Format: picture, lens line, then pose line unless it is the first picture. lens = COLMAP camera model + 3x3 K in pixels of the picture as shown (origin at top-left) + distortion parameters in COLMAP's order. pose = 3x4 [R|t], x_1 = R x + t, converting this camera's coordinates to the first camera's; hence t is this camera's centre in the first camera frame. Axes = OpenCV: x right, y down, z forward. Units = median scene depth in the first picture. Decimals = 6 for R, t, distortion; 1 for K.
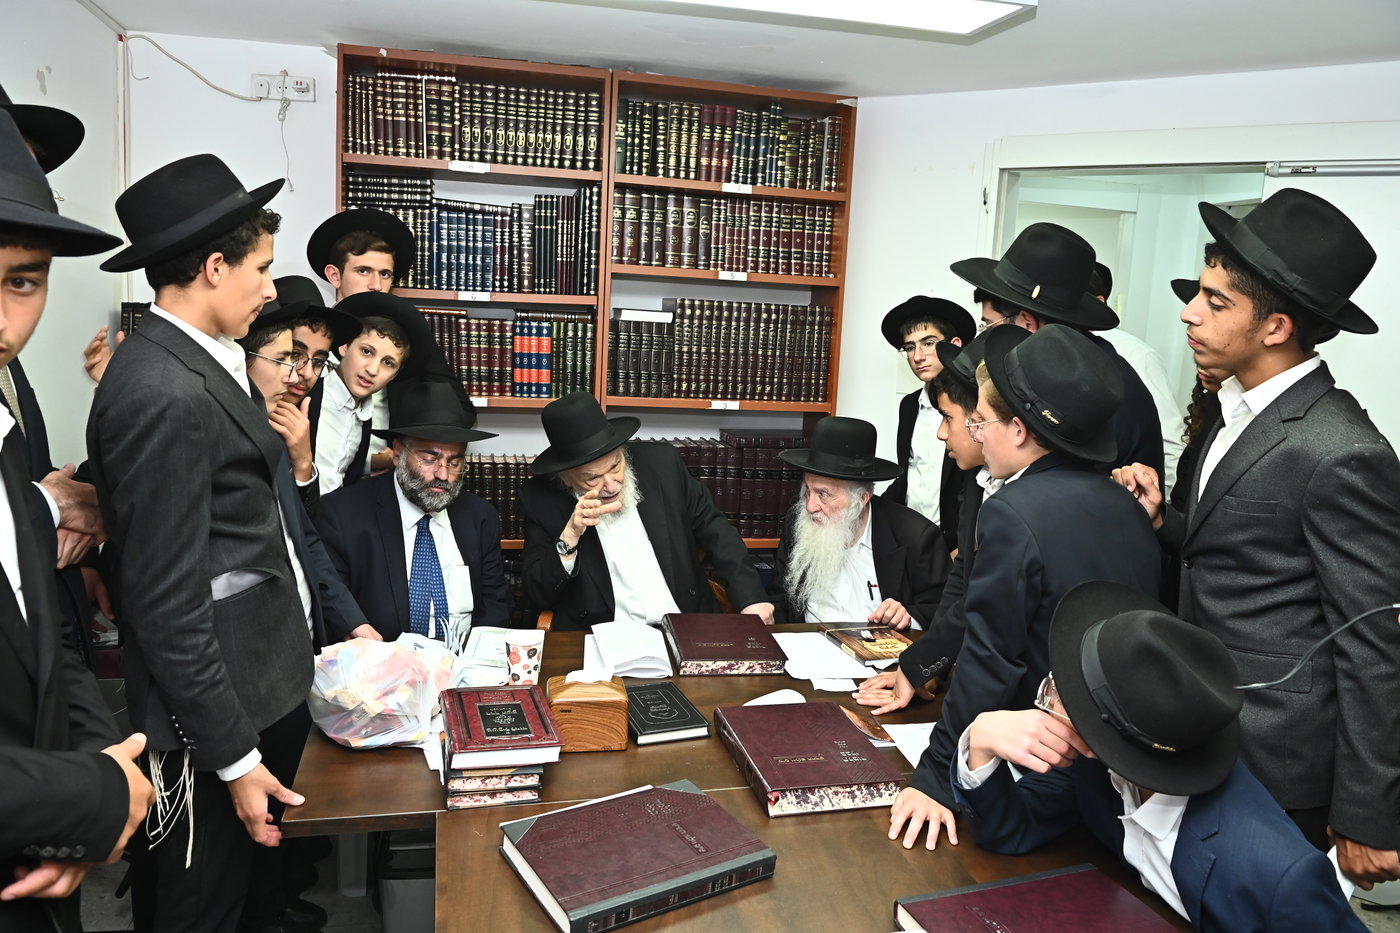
lens RADIAL K [[950.1, 0, 700.0], [0, 950.1, 466.5], [0, 0, 1]] dist [-0.057626, 0.000516]
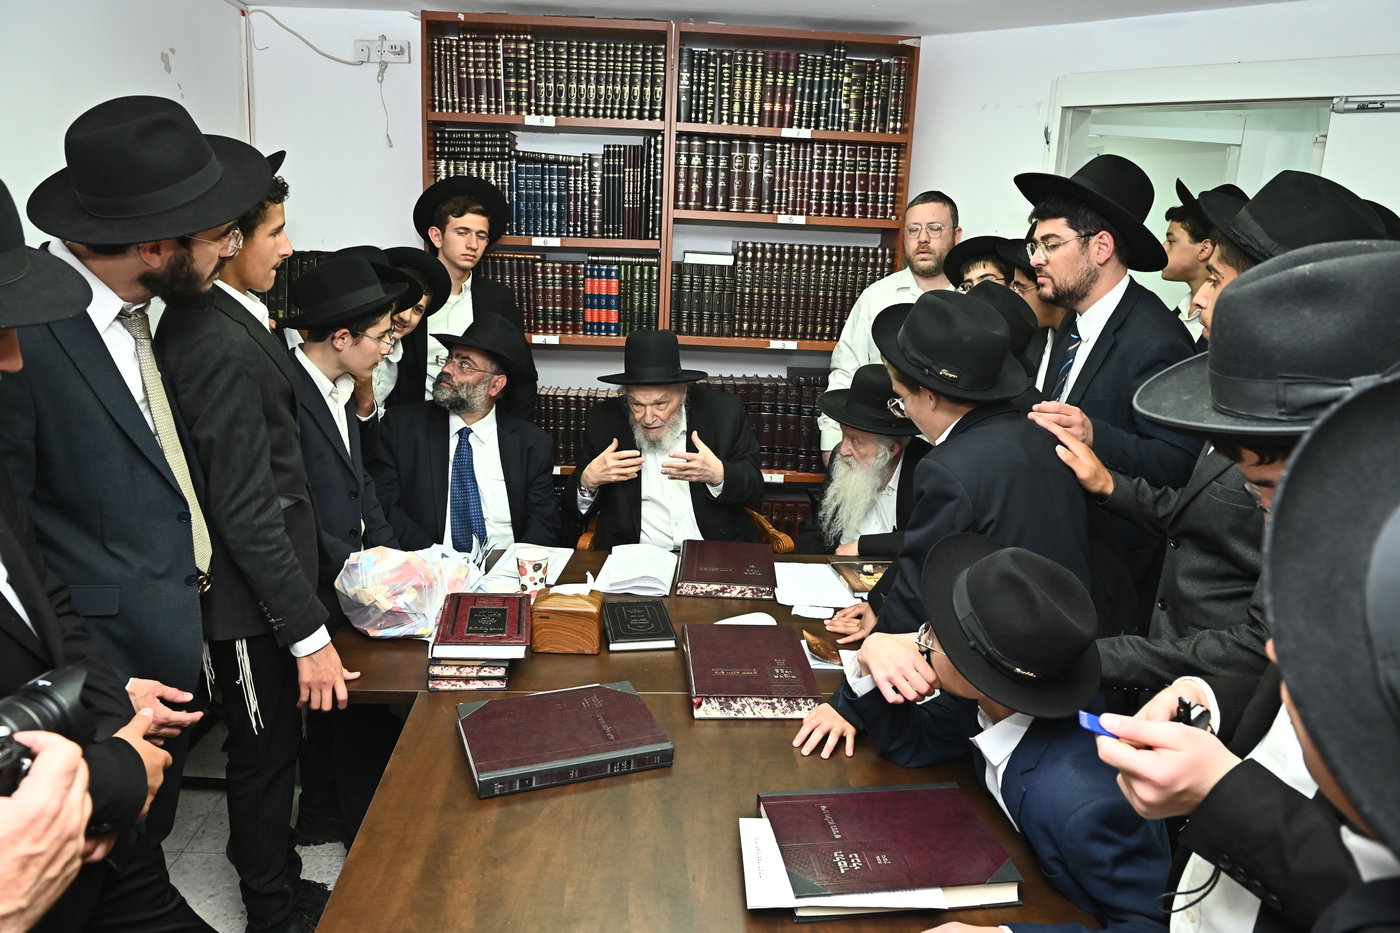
lens RADIAL K [[950.1, 0, 700.0], [0, 950.1, 466.5], [0, 0, 1]] dist [-0.057626, 0.000516]
pose [[0.983534, 0.034613, -0.177378, 0.131118], [-0.021091, 0.996765, 0.077559, -0.010804], [0.179488, -0.072540, 0.981082, -0.049847]]
